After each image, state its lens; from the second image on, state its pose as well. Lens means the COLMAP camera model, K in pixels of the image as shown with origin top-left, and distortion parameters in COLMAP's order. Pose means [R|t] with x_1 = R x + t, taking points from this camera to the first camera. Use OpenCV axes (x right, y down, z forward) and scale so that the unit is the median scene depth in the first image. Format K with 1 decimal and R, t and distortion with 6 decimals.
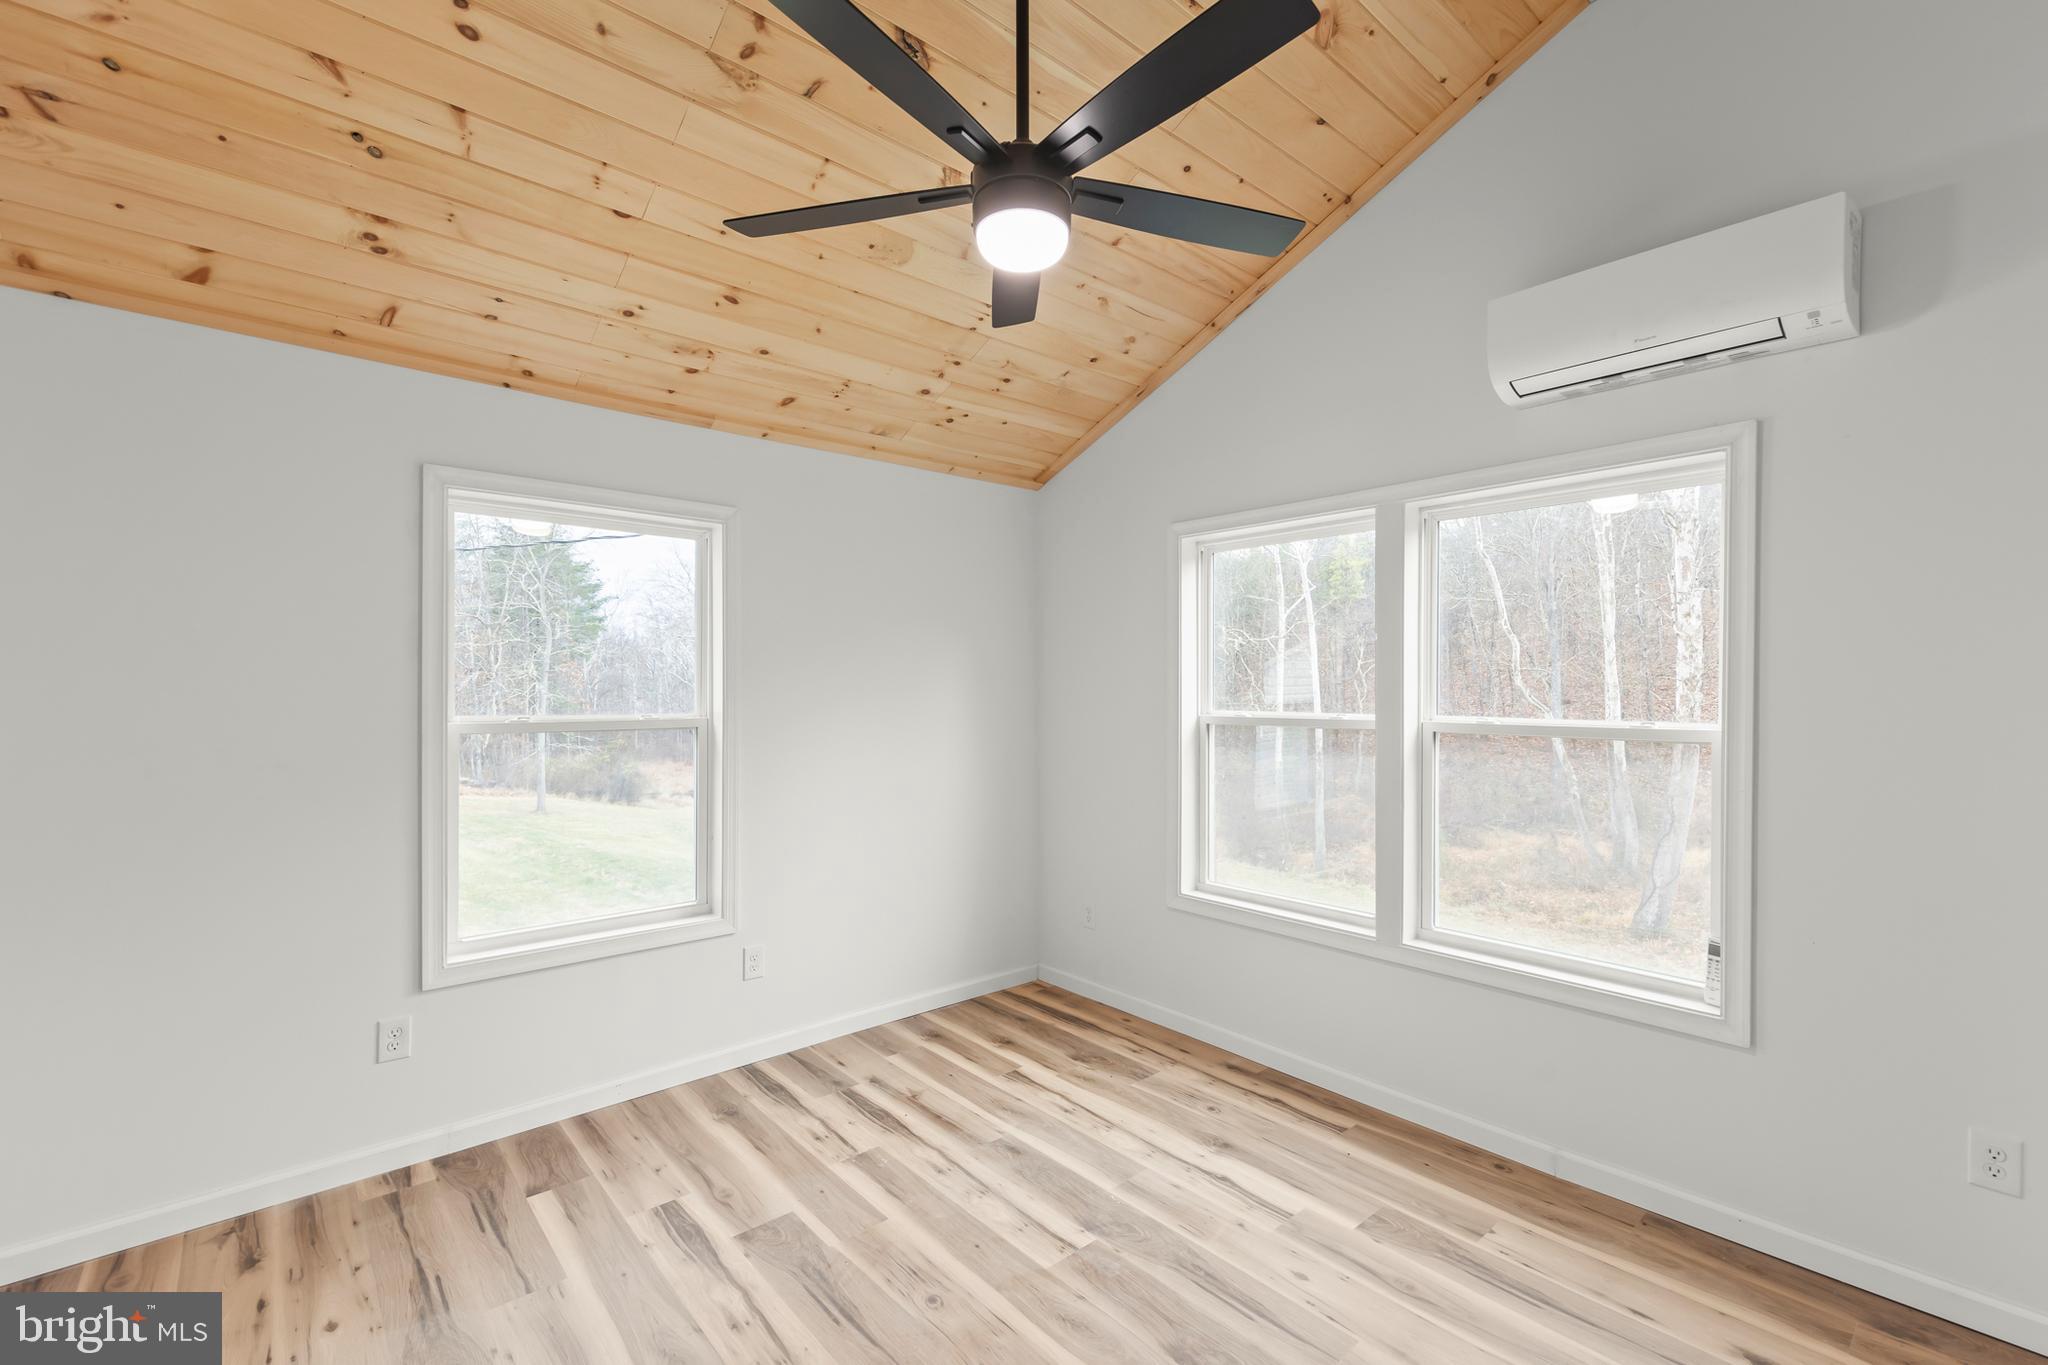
lens RADIAL K [[886.8, 0, 1034.2], [0, 886.8, 687.4], [0, 0, 1]] dist [0.004918, 0.000452]
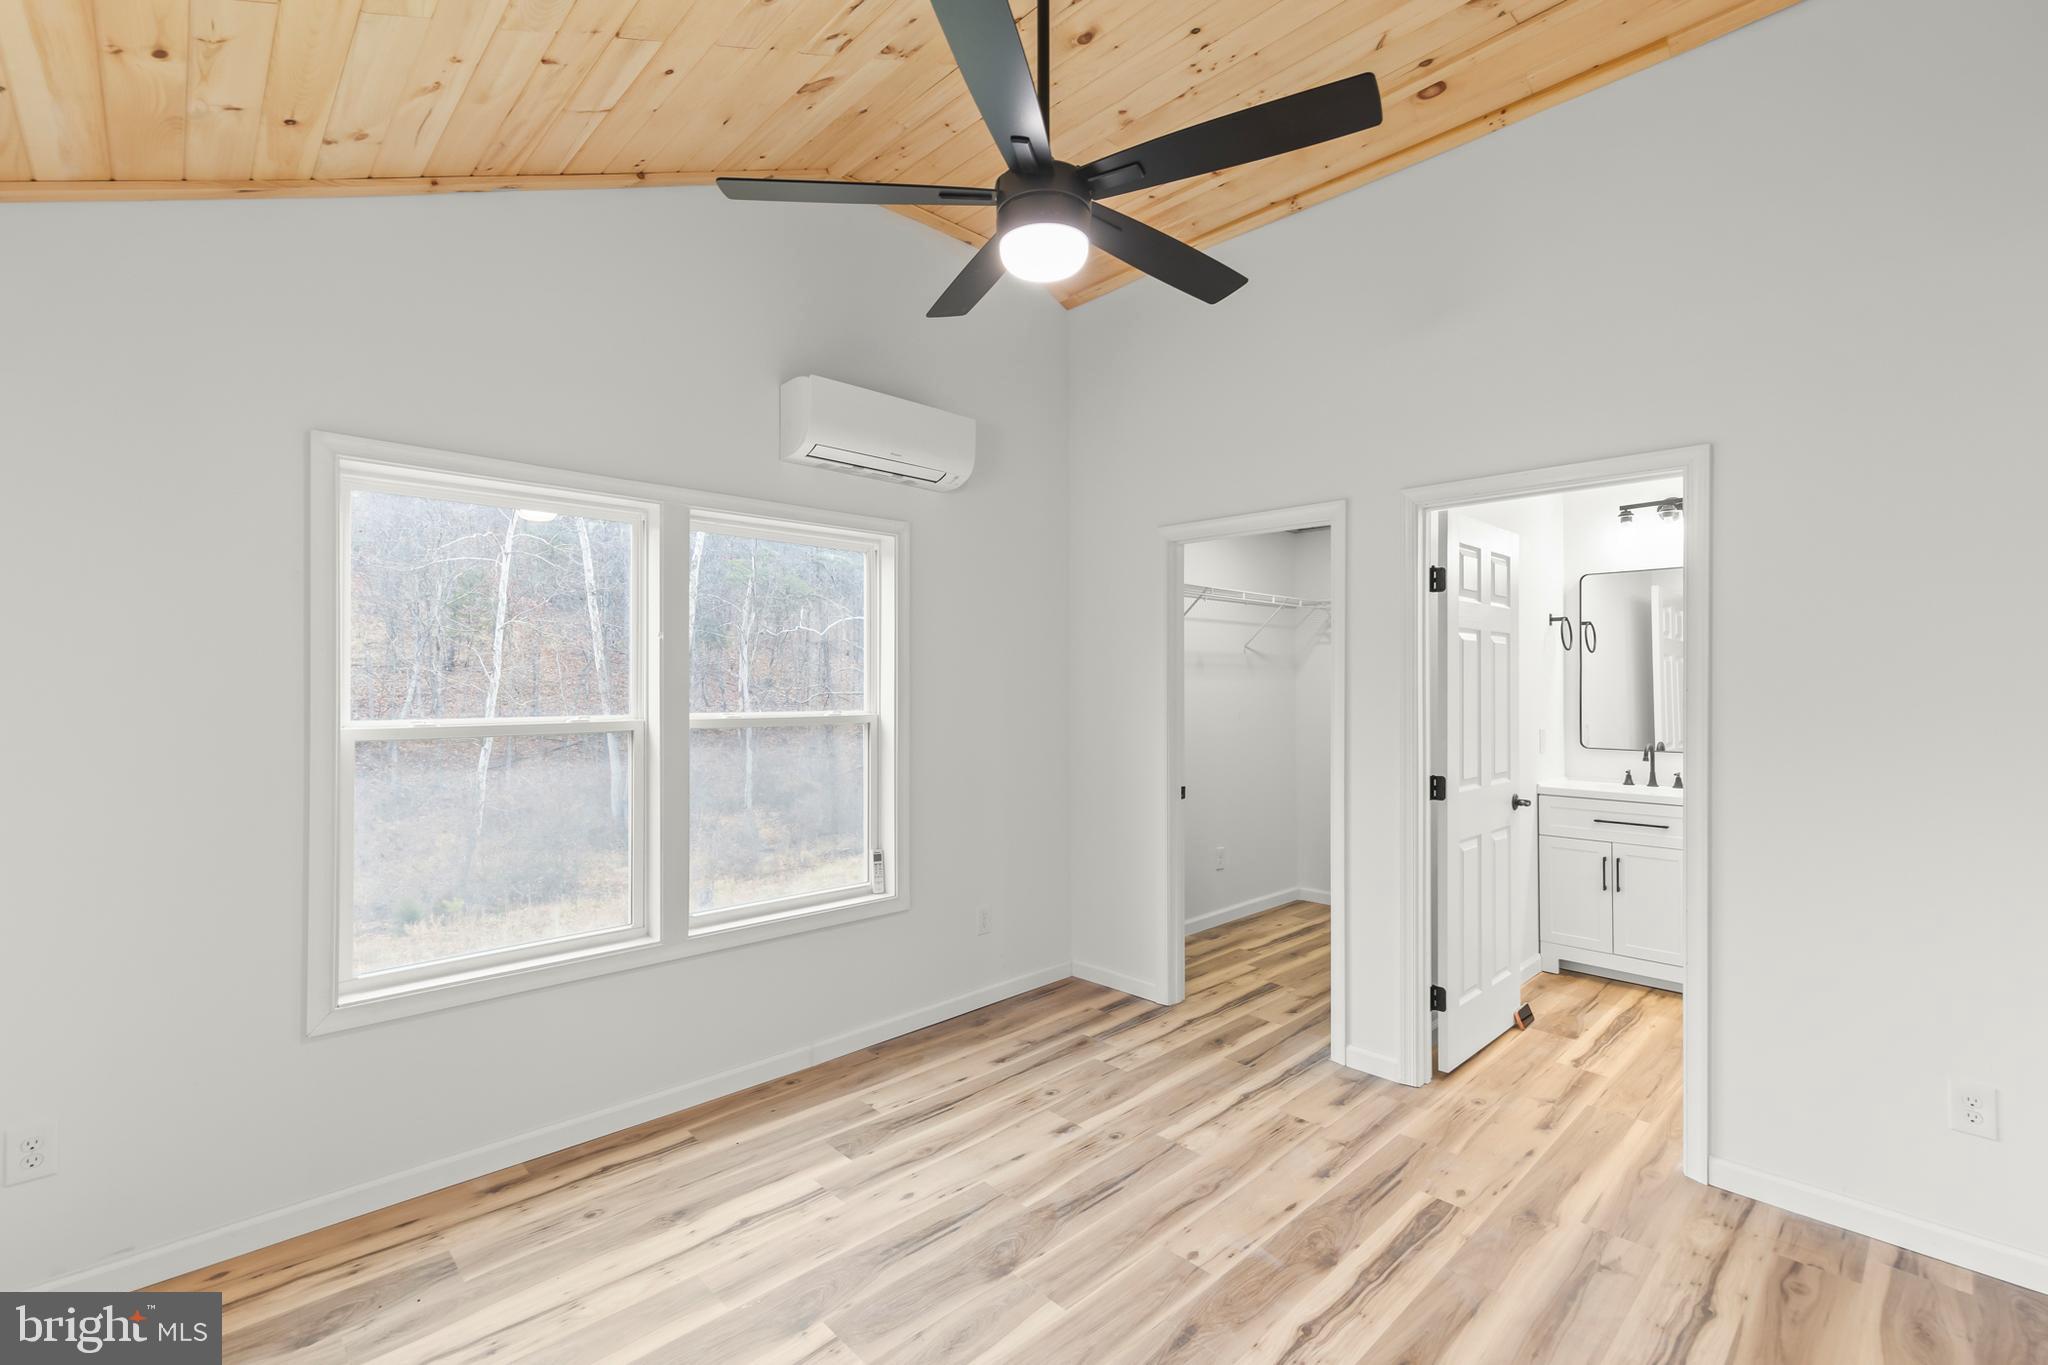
lens RADIAL K [[886.8, 0, 1033.2], [0, 886.8, 679.4], [0, 0, 1]] dist [0.004918, 0.000452]
pose [[-0.045806, 0.012205, 0.998876, -0.703253], [0.005152, 0.999915, -0.011981, 0.006835], [-0.998937, 0.004597, -0.045865, 0.722523]]
